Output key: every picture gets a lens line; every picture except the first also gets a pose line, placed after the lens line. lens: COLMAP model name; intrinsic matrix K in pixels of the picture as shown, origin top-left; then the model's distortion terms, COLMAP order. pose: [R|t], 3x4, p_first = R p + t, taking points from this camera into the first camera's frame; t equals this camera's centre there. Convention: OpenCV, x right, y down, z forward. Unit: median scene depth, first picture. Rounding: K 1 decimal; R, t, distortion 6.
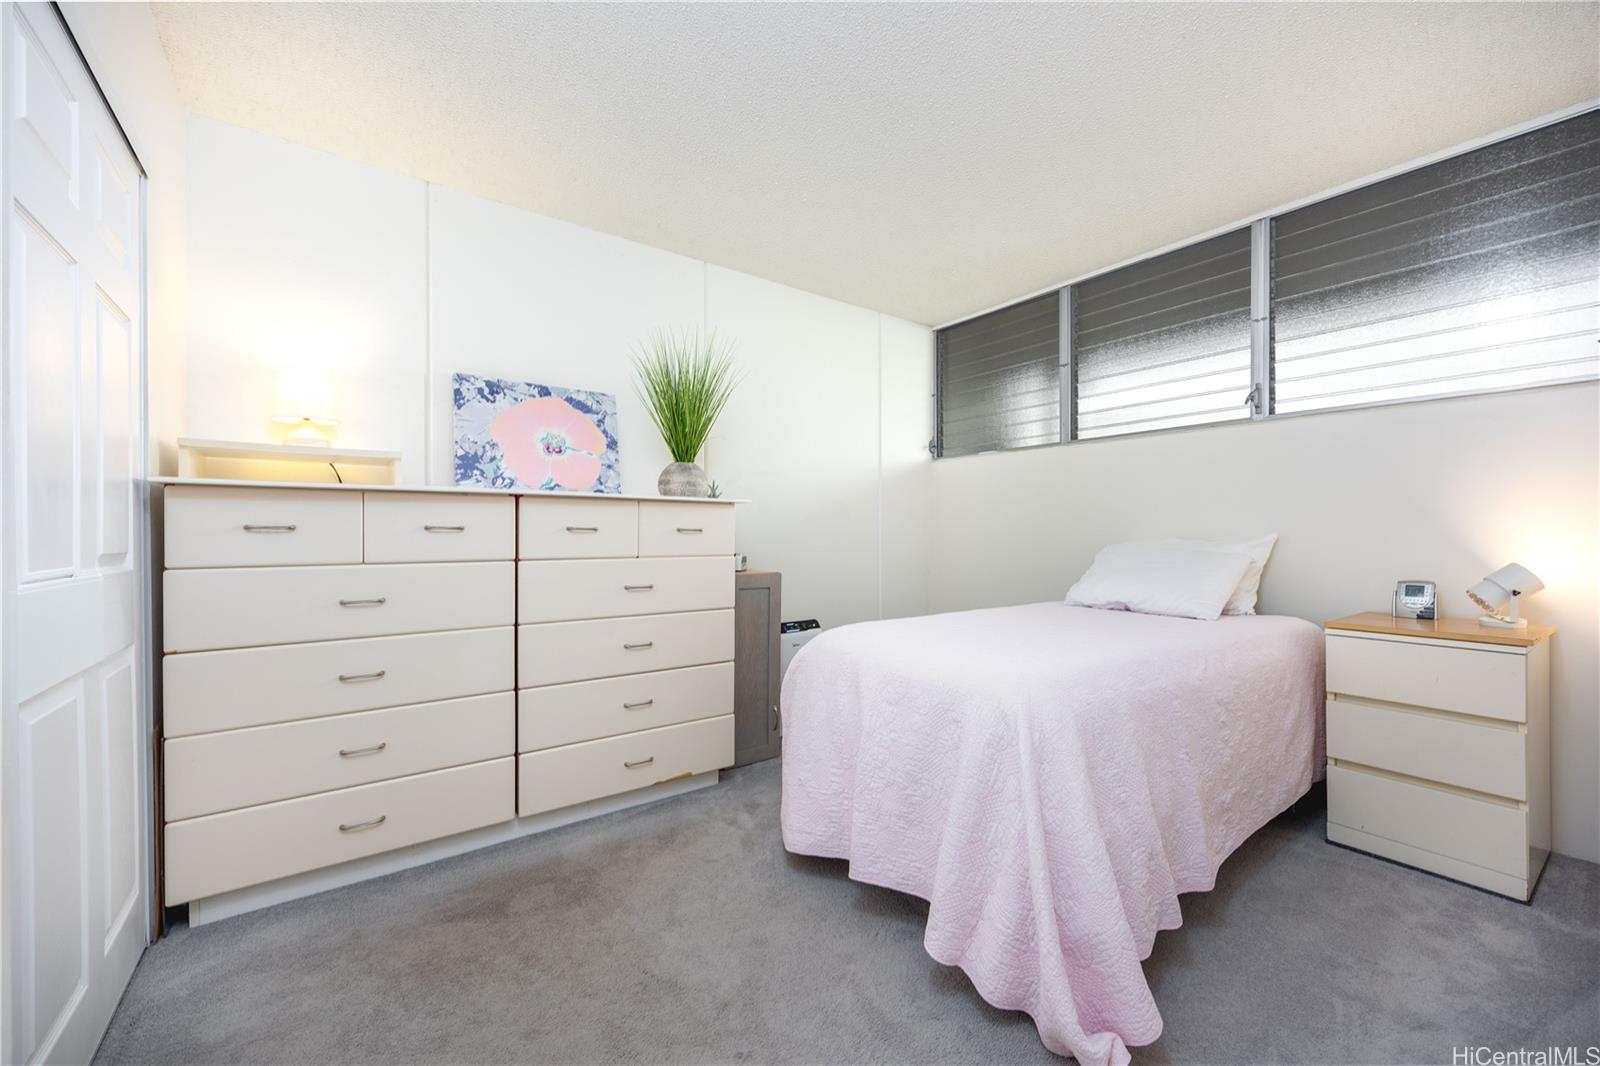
lens RADIAL K [[636.8, 0, 817.0], [0, 636.8, 523.8], [0, 0, 1]] dist [-0.001393, -0.000301]
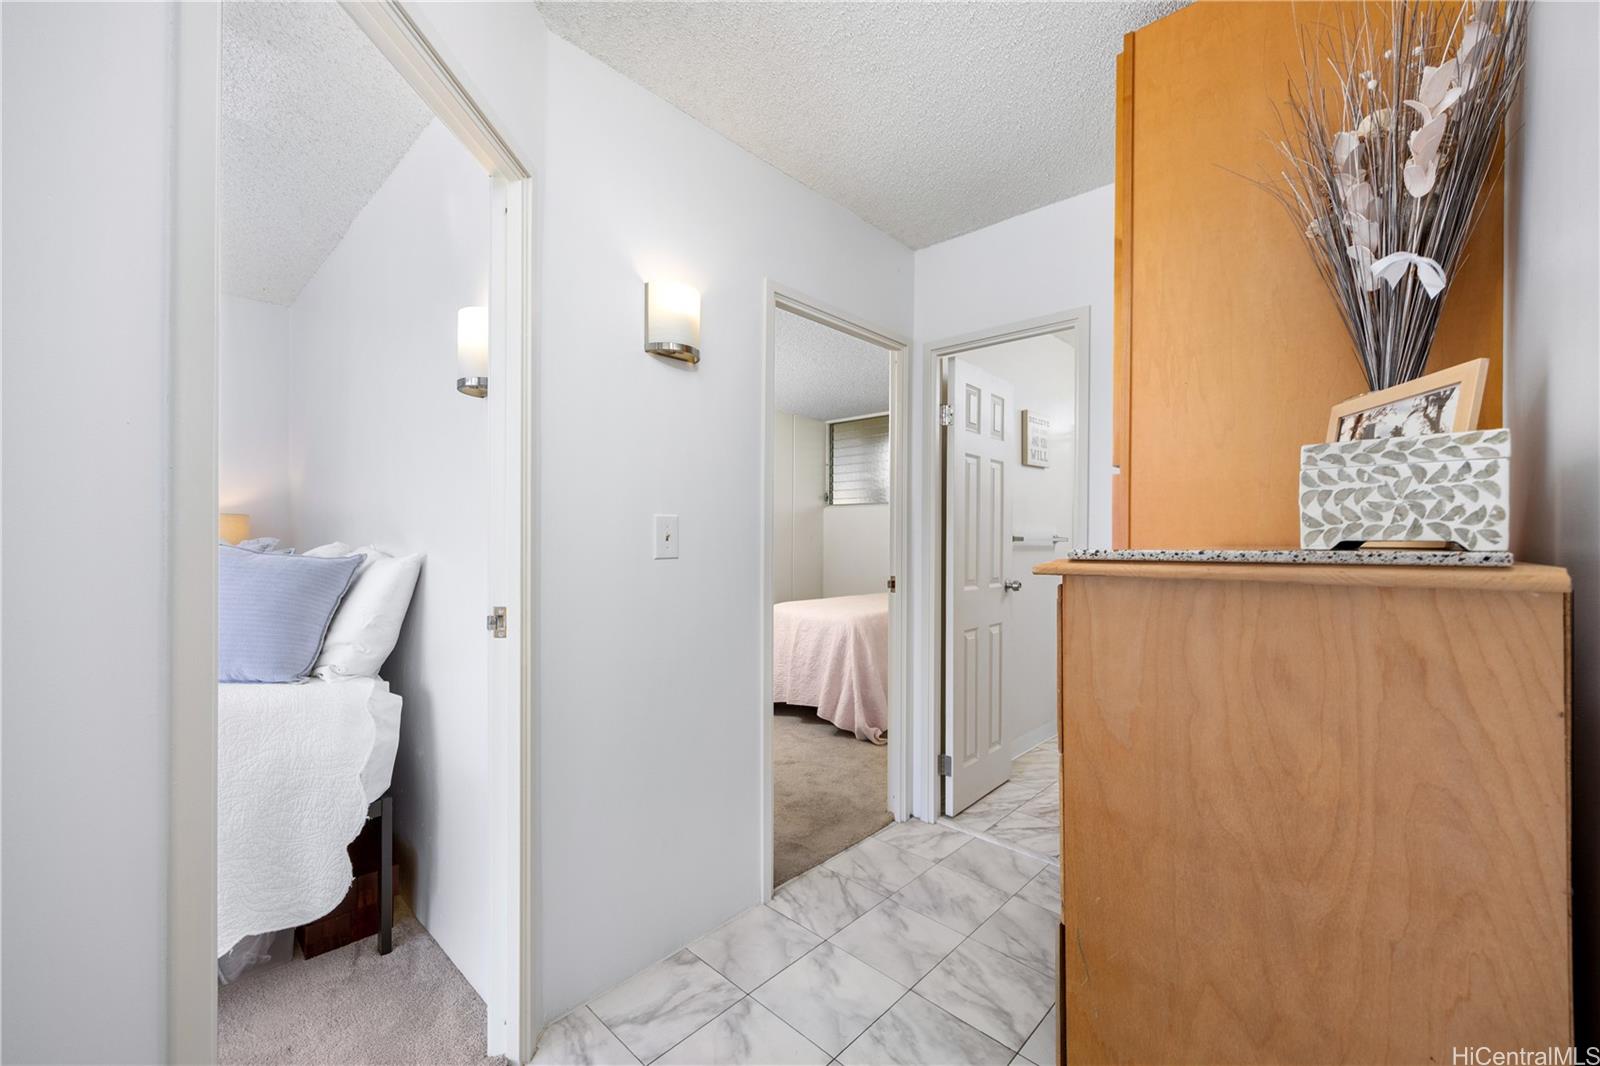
lens RADIAL K [[636.8, 0, 817.0], [0, 636.8, 523.8], [0, 0, 1]] dist [-0.001393, -0.000301]
pose [[0.987044, 0.007211, 0.160288, -0.289768], [-0.006597, 0.999969, -0.004364, -0.156684], [-0.160314, 0.003250, 0.987061, -1.785707]]
